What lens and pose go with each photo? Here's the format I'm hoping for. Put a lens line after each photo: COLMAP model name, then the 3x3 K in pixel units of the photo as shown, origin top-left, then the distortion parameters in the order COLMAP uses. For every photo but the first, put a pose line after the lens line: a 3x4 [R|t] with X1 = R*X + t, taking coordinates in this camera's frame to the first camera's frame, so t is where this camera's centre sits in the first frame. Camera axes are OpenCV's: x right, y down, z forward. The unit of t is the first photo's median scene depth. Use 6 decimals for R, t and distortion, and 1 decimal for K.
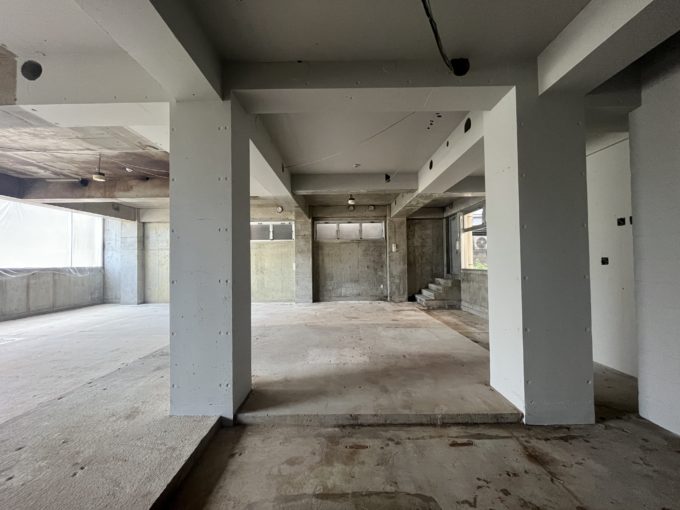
lens RADIAL K [[276.8, 0, 339.7], [0, 276.8, 257.3], [0, 0, 1]] dist [-0.001943, -0.000022]
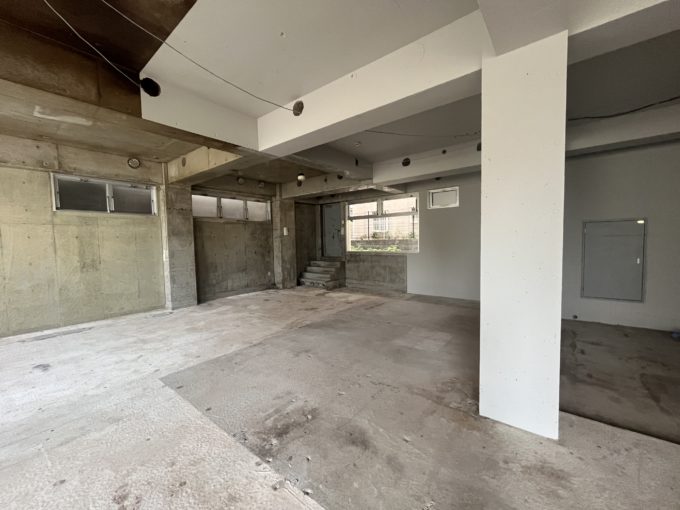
lens RADIAL K [[276.8, 0, 339.7], [0, 276.8, 257.4], [0, 0, 1]] dist [-0.001943, -0.000022]
pose [[0.620872, -0.046447, 0.782535, -0.428830], [-0.000521, 0.998218, 0.059663, -0.002277], [-0.783912, -0.037451, 0.619741, 0.270823]]
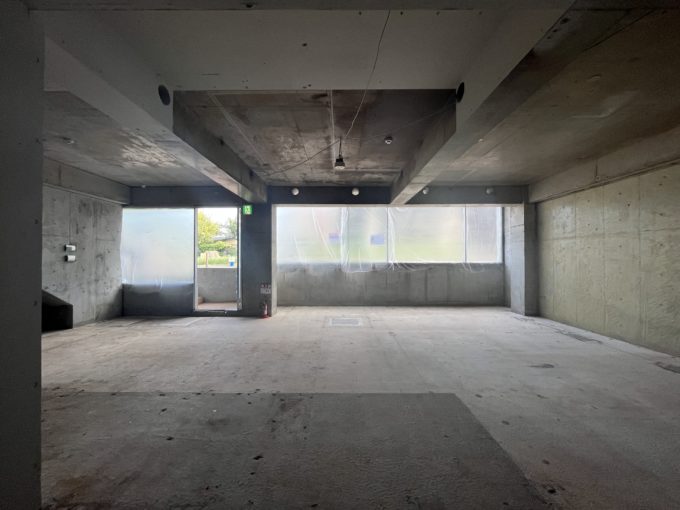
lens RADIAL K [[276.8, 0, 339.1], [0, 276.8, 256.9], [0, 0, 1]] dist [-0.001943, -0.000022]
pose [[0.000409, 0.007352, -0.999973, 0.007140], [0.018984, 0.999793, 0.007358, -0.001133], [0.999820, -0.018986, 0.000269, 0.508709]]
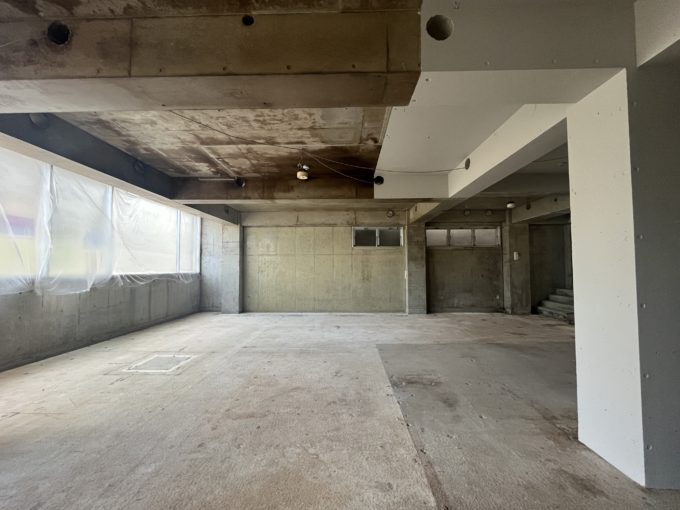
lens RADIAL K [[276.8, 0, 340.2], [0, 276.8, 256.8], [0, 0, 1]] dist [-0.001943, -0.000022]
pose [[0.999797, 0.009698, -0.017656, -0.375808], [-0.010082, 0.999712, -0.021763, -0.004341], [0.017440, 0.021936, 0.999607, 0.063904]]
